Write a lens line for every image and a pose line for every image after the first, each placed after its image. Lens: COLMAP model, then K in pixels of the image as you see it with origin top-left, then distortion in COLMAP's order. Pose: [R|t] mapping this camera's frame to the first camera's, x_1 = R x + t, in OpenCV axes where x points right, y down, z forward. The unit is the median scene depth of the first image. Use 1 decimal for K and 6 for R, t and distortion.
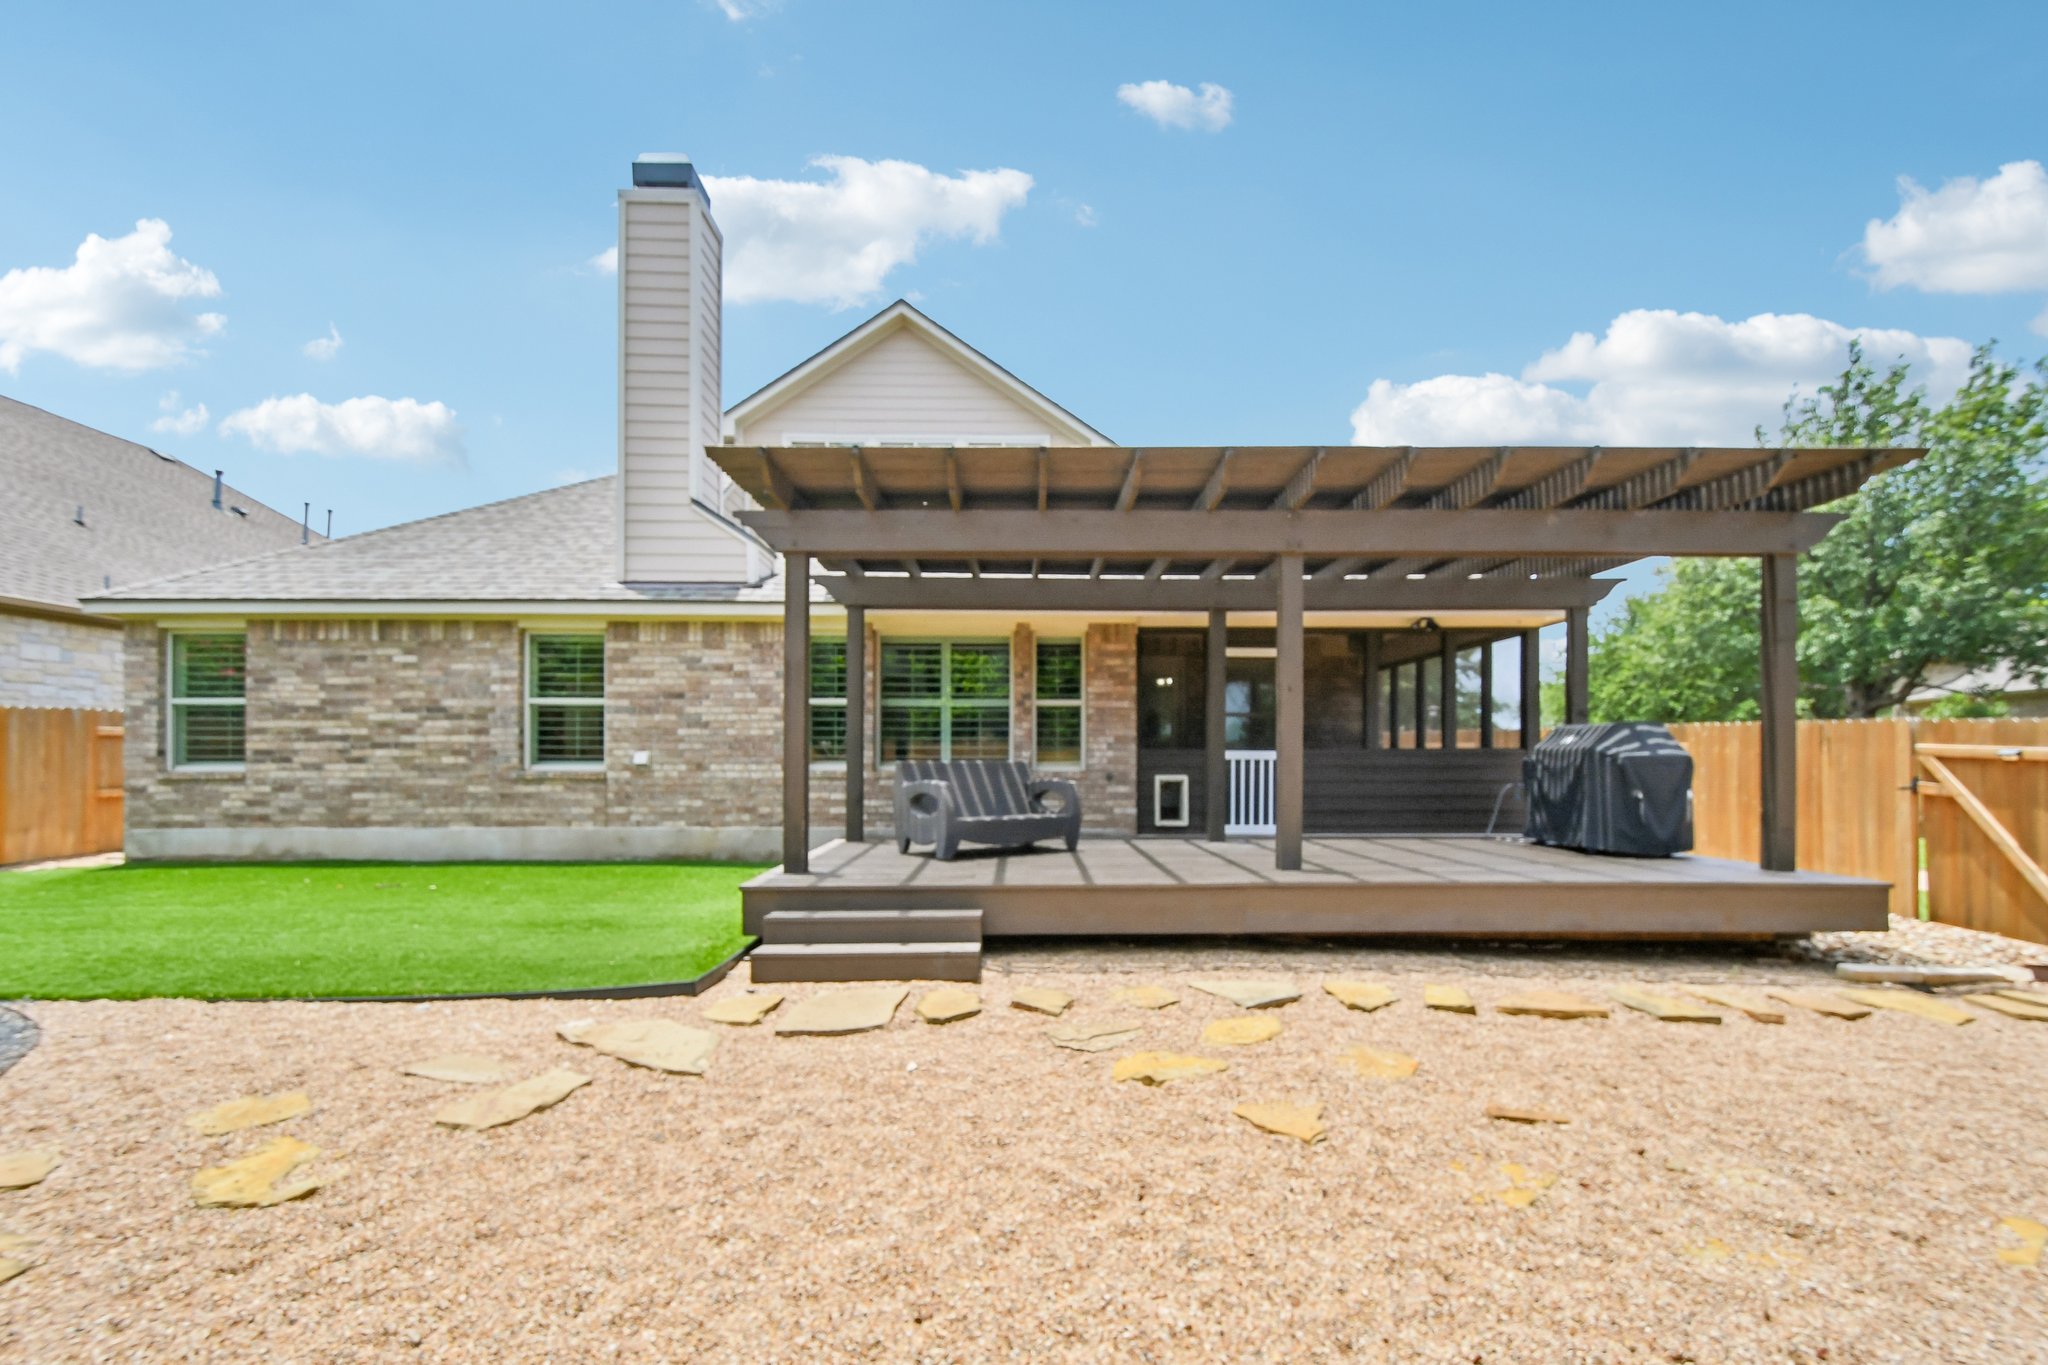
lens RADIAL K [[909.9, 0, 1034.1], [0, 909.9, 755.5], [0, 0, 1]] dist [-0.000138, 0.000076]
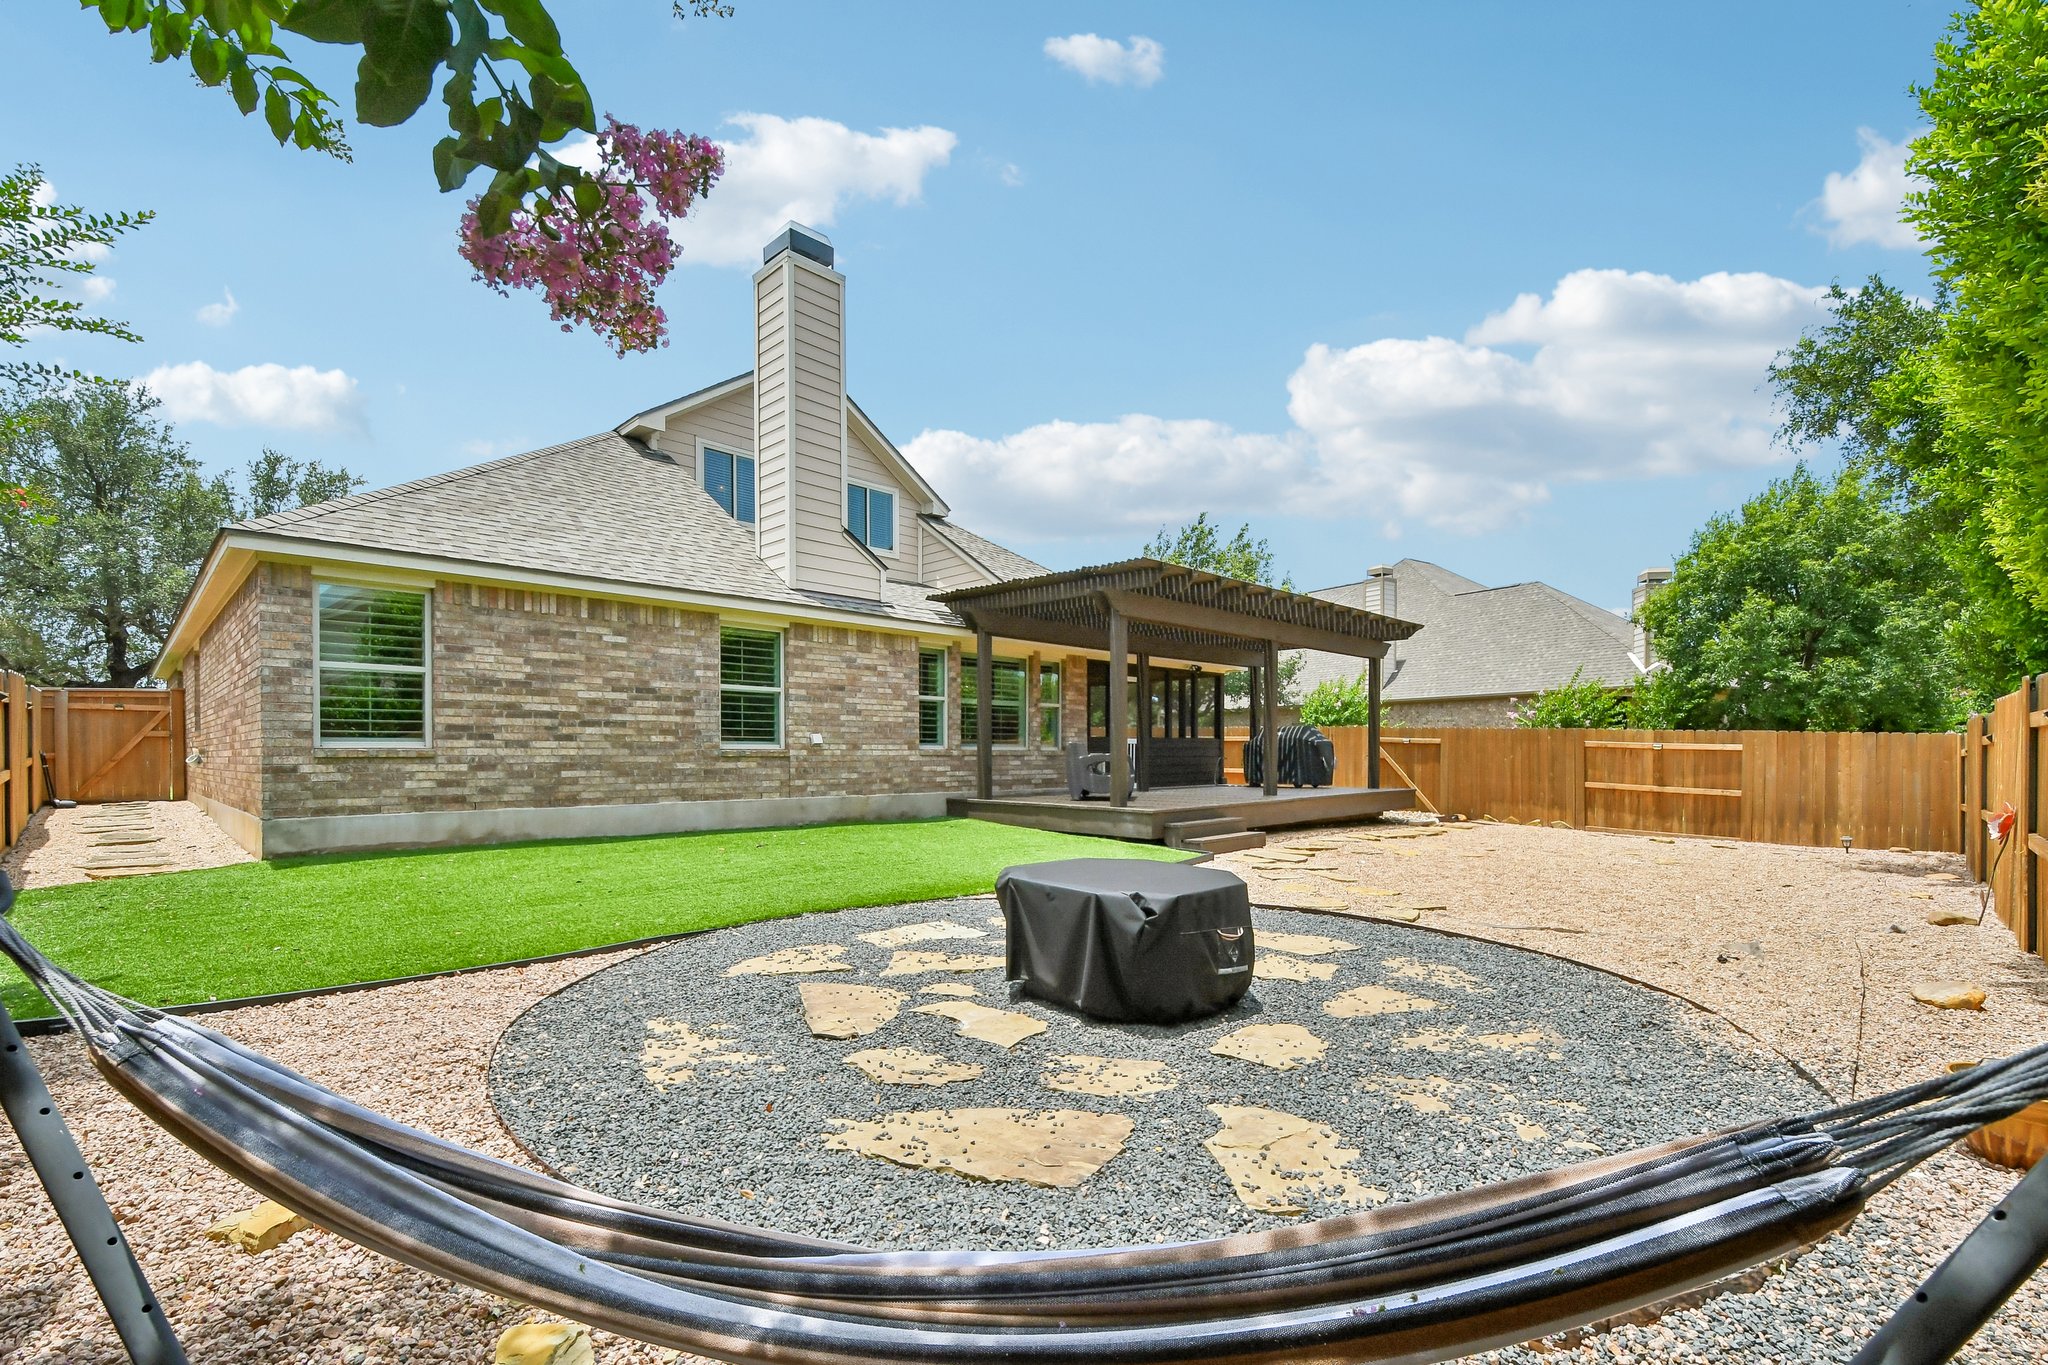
lens RADIAL K [[909.9, 0, 1034.1], [0, 909.9, 755.5], [0, 0, 1]] dist [-0.000138, 0.000076]
pose [[0.715456, -0.000944, 0.698657, -1.067740], [-0.004428, 0.999973, 0.005885, 0.016407], [-0.698644, -0.007304, 0.715432, -0.060558]]
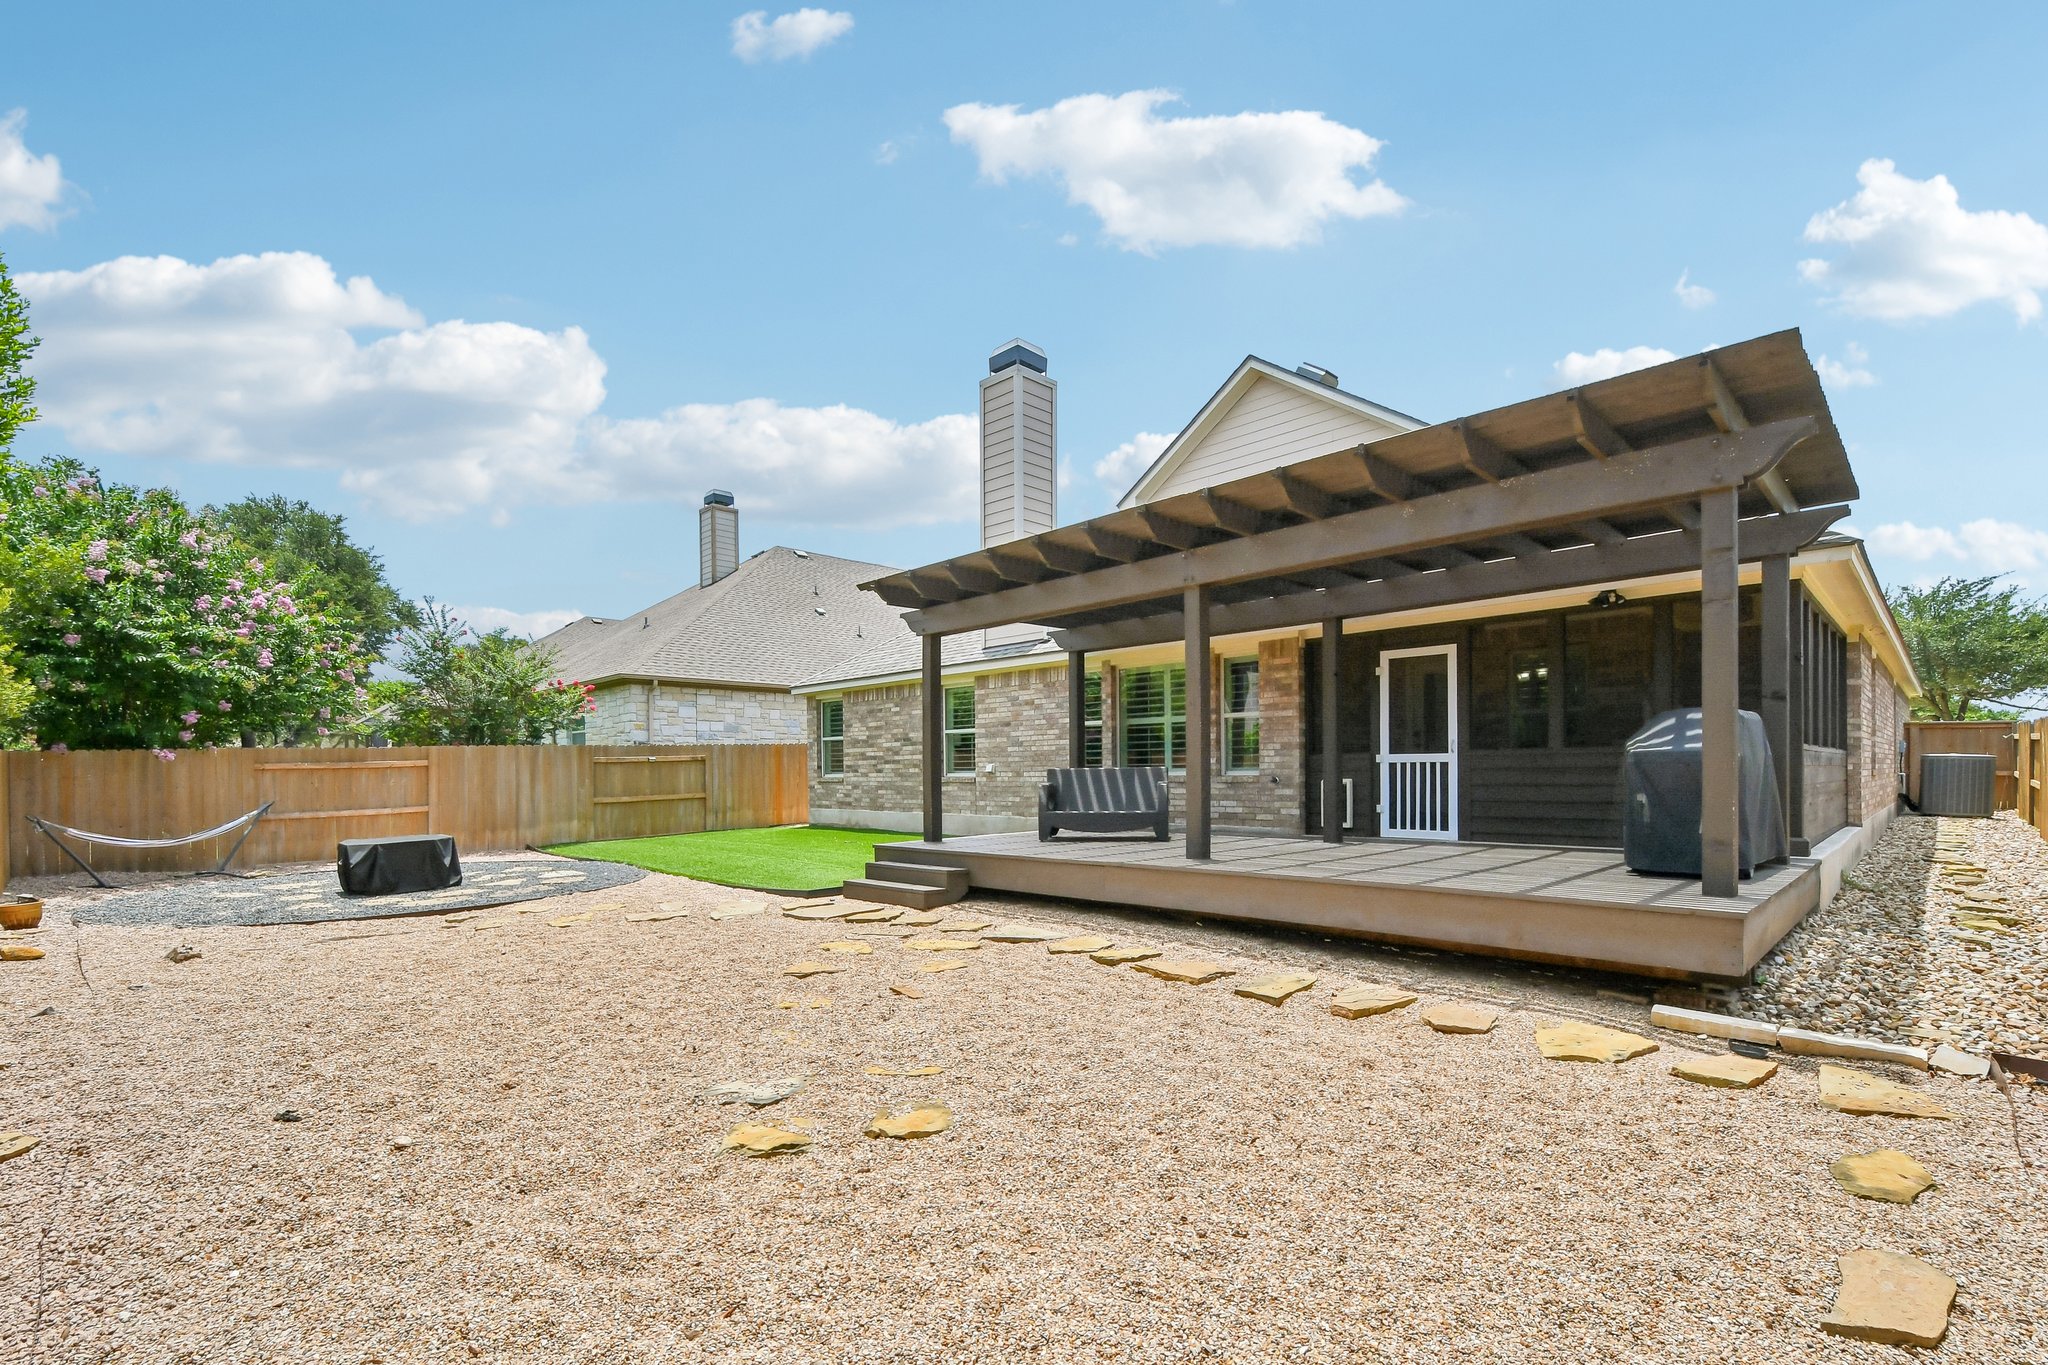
lens RADIAL K [[920.3, 0, 1037.7], [0, 920.3, 771.8], [0, 0, 1]] dist [-0.000416, -0.000115]
pose [[0.691324, -0.007085, -0.722511, 0.695825], [0.016972, 0.999835, 0.006435, 0.000956], [0.722346, -0.016711, 0.691330, 0.027918]]
